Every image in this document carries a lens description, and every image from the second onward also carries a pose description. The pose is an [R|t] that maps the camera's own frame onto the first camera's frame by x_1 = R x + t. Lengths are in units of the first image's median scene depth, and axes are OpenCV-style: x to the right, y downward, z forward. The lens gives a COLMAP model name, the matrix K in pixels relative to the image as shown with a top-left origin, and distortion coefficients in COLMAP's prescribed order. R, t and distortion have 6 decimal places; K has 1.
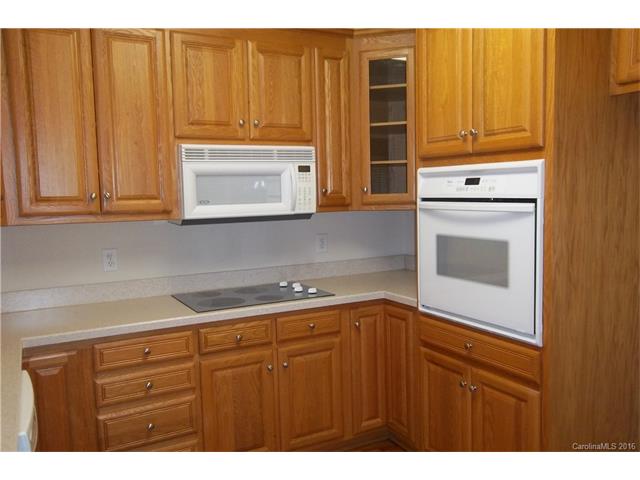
lens RADIAL K [[552.4, 0, 318.9], [0, 552.4, 240.3], [0, 0, 1]] dist [0.033040, 0.012571]
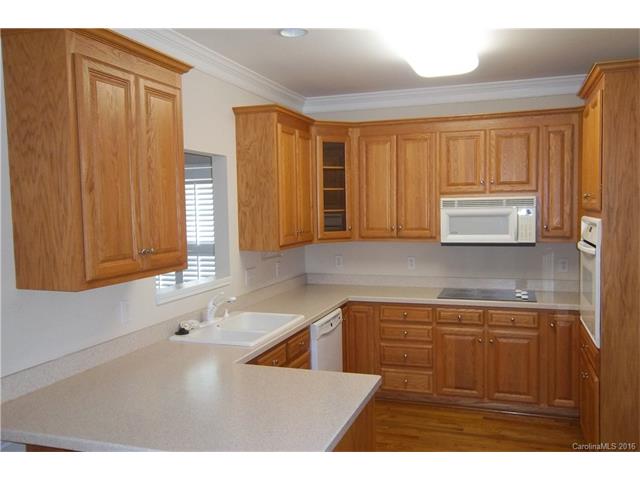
lens RADIAL K [[552.4, 0, 321.8], [0, 552.4, 240.0], [0, 0, 1]] dist [0.033040, 0.012571]
pose [[0.672316, 0.055504, -0.738181, 0.745855], [-0.063411, 0.997838, 0.017275, -0.051967], [0.737544, 0.035195, 0.674382, -0.392531]]
